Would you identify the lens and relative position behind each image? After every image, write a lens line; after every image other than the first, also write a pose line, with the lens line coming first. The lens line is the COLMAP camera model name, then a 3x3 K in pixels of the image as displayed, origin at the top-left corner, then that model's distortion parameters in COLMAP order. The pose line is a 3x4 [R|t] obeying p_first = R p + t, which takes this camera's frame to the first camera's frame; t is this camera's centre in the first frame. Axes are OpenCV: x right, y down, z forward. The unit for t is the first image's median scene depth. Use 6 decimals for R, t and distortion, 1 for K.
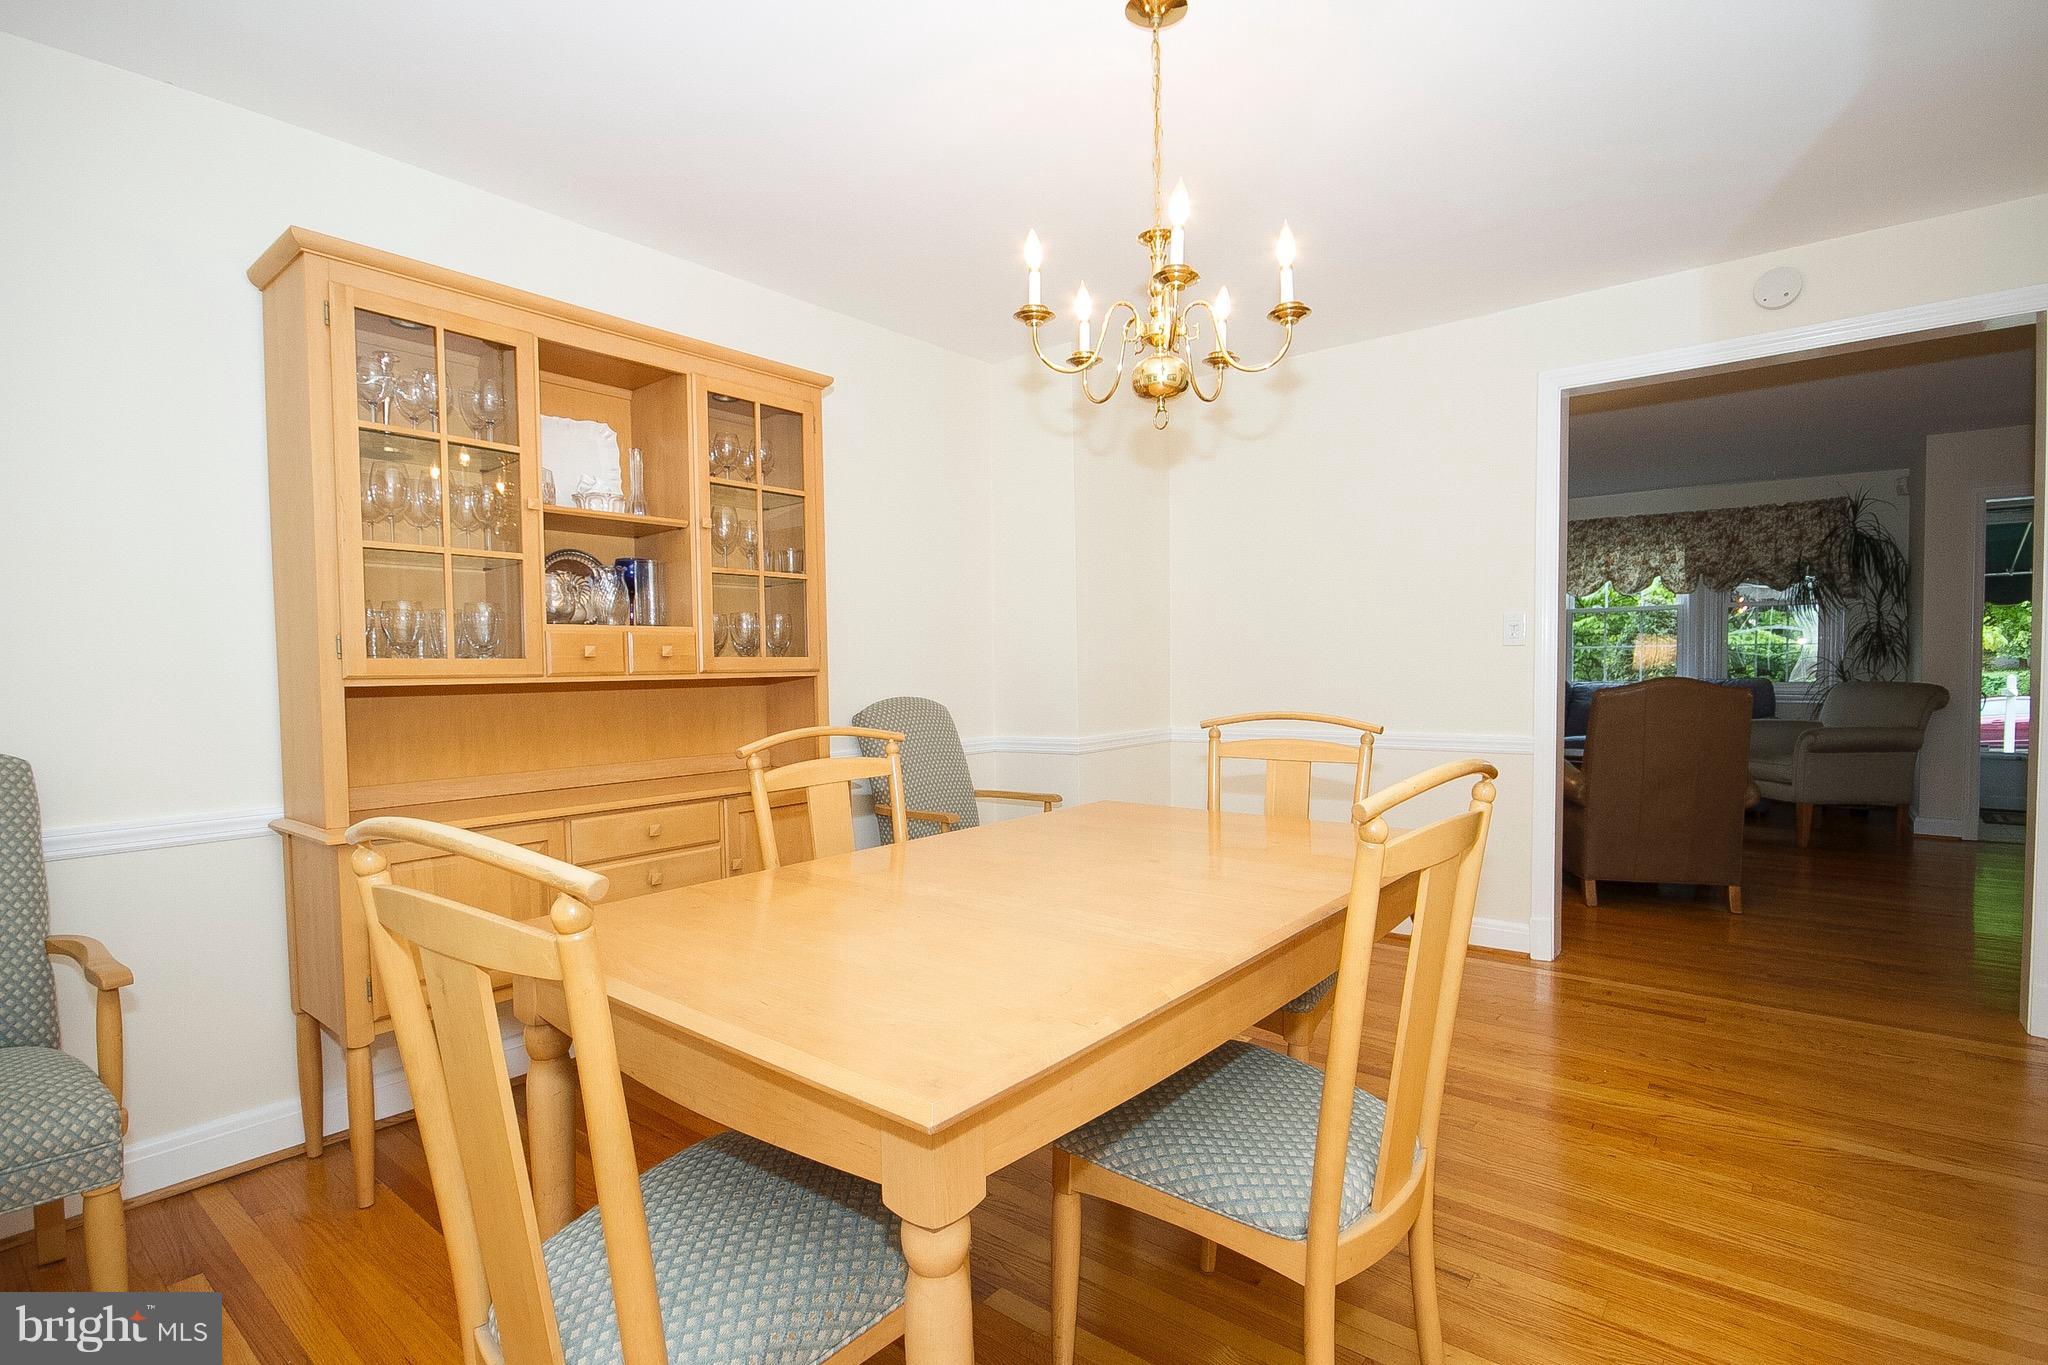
lens RADIAL K [[967.6, 0, 1030.8], [0, 967.6, 716.3], [0, 0, 1]] dist [-0.003243, -0.000384]
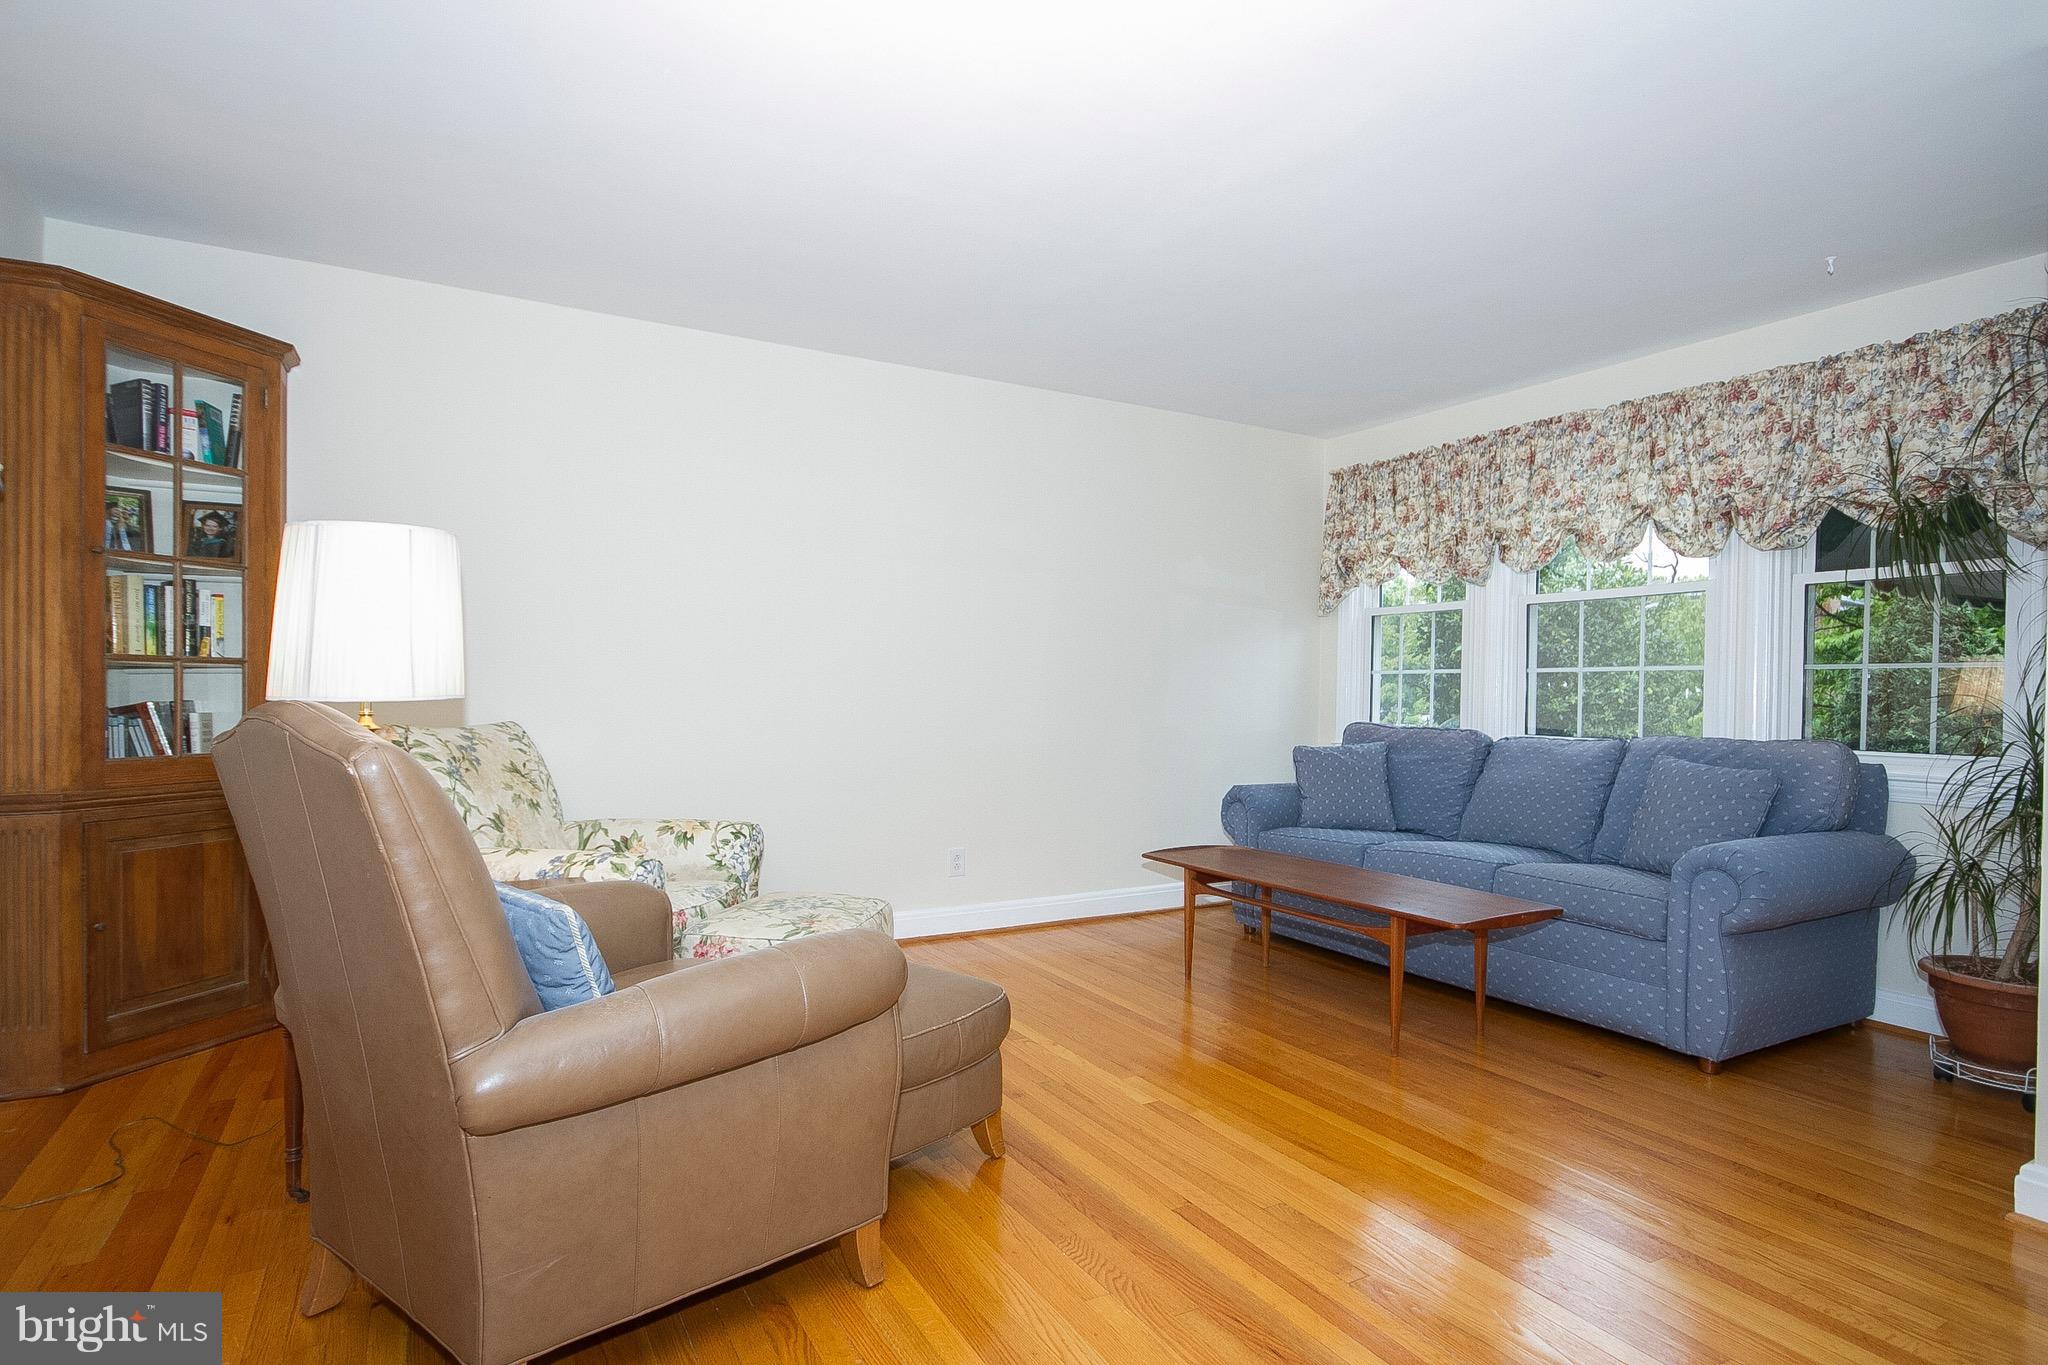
lens RADIAL K [[1048.6, 0, 1029.4], [0, 1048.6, 704.1], [0, 0, 1]] dist [-0.001011, 0.011657]
pose [[0.927608, 0.030012, -0.372349, 0.601477], [-0.043098, 0.998709, -0.026869, -0.028395], [0.371062, 0.040971, 0.927704, 0.429769]]
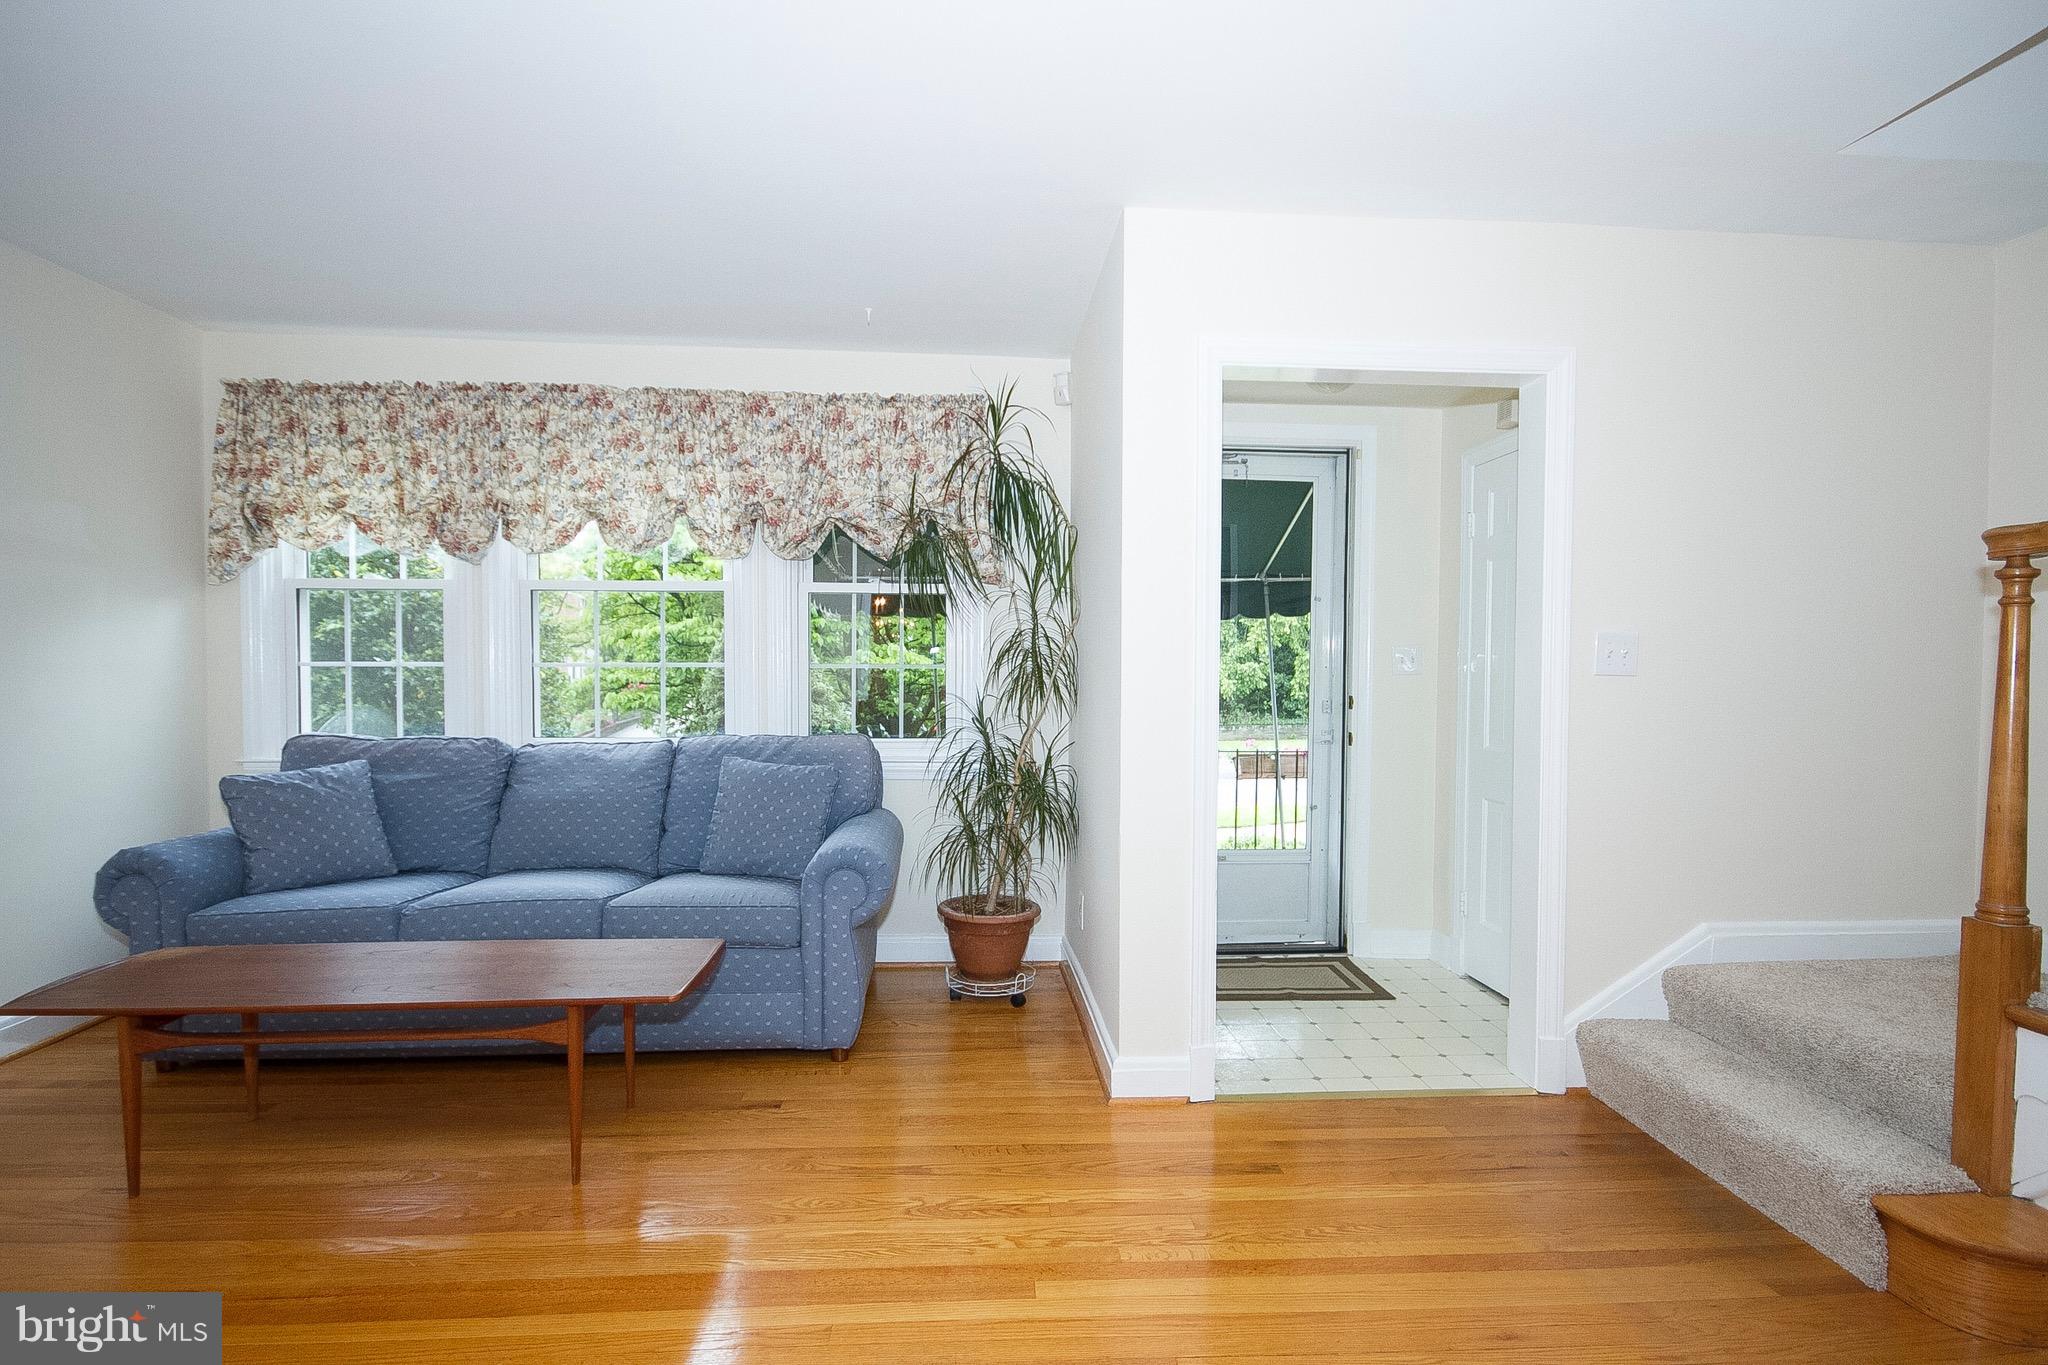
lens RADIAL K [[1010.2, 0, 1035.5], [0, 1010.2, 708.2], [0, 0, 1]] dist [0.003136, 0.001091]
pose [[0.751420, -0.009579, 0.659754, 0.483430], [0.017013, 0.999843, -0.004860, -0.049058], [-0.659604, 0.014877, 0.751466, 0.548988]]
